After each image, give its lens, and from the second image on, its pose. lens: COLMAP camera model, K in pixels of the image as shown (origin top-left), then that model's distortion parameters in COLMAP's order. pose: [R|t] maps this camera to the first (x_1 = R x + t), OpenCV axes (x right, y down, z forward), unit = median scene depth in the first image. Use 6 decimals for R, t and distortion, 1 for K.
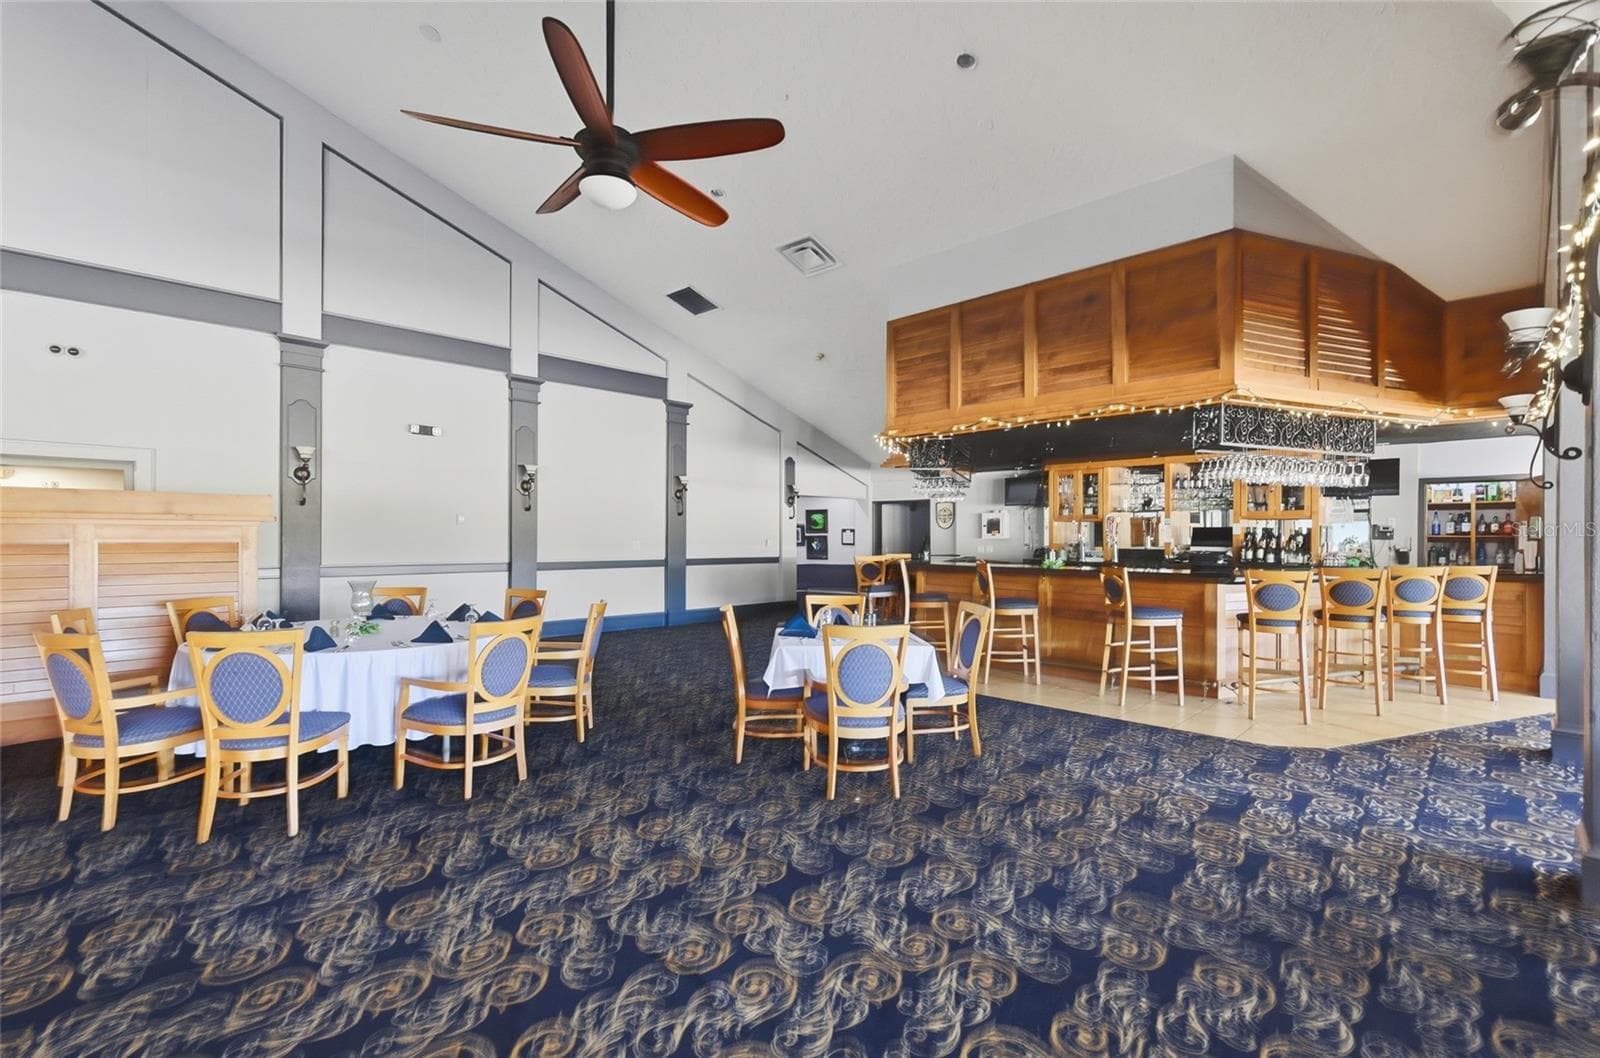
lens RADIAL K [[719.2, 0, 800.0], [0, 719.2, 529.0], [0, 0, 1]] dist [0.002426, 0.000239]
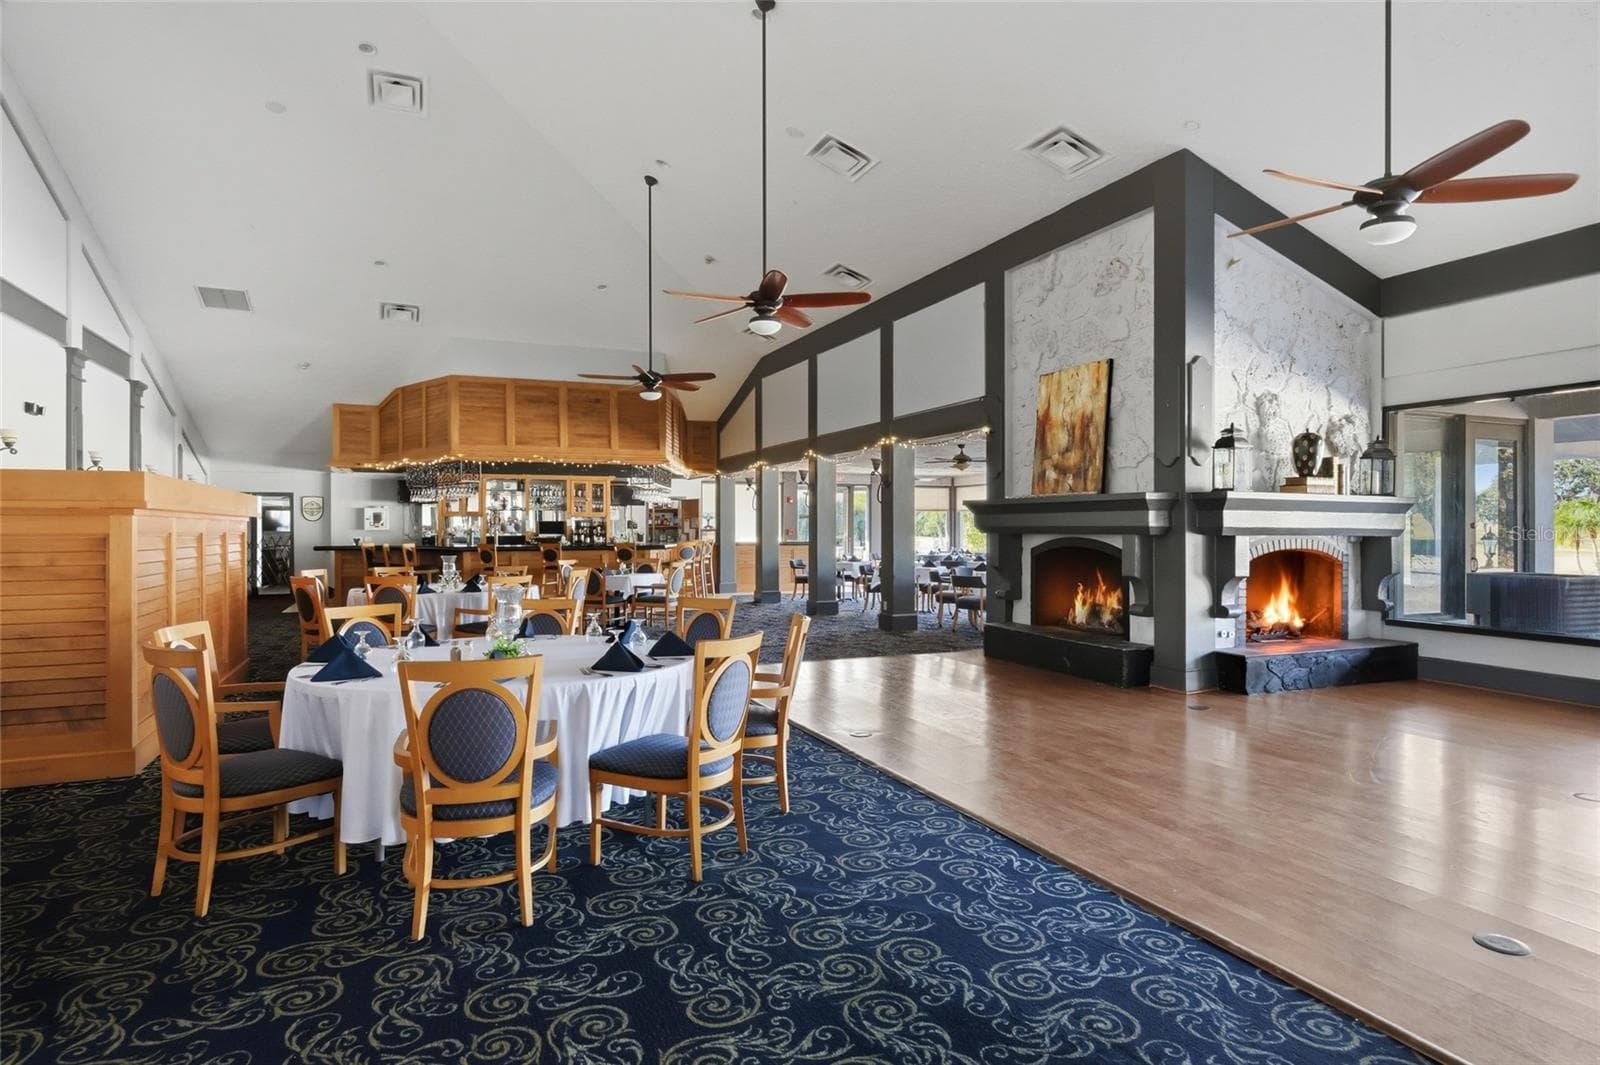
lens RADIAL K [[906.1, 0, 800.0], [0, 906.1, 532.5], [0, 0, 1]] dist [0.003440, 0.000869]
pose [[0.377557, -0.009714, 0.925935, -1.206223], [-0.006845, 0.999888, 0.013281, -0.009787], [-0.925961, -0.011353, 0.377448, -0.283133]]
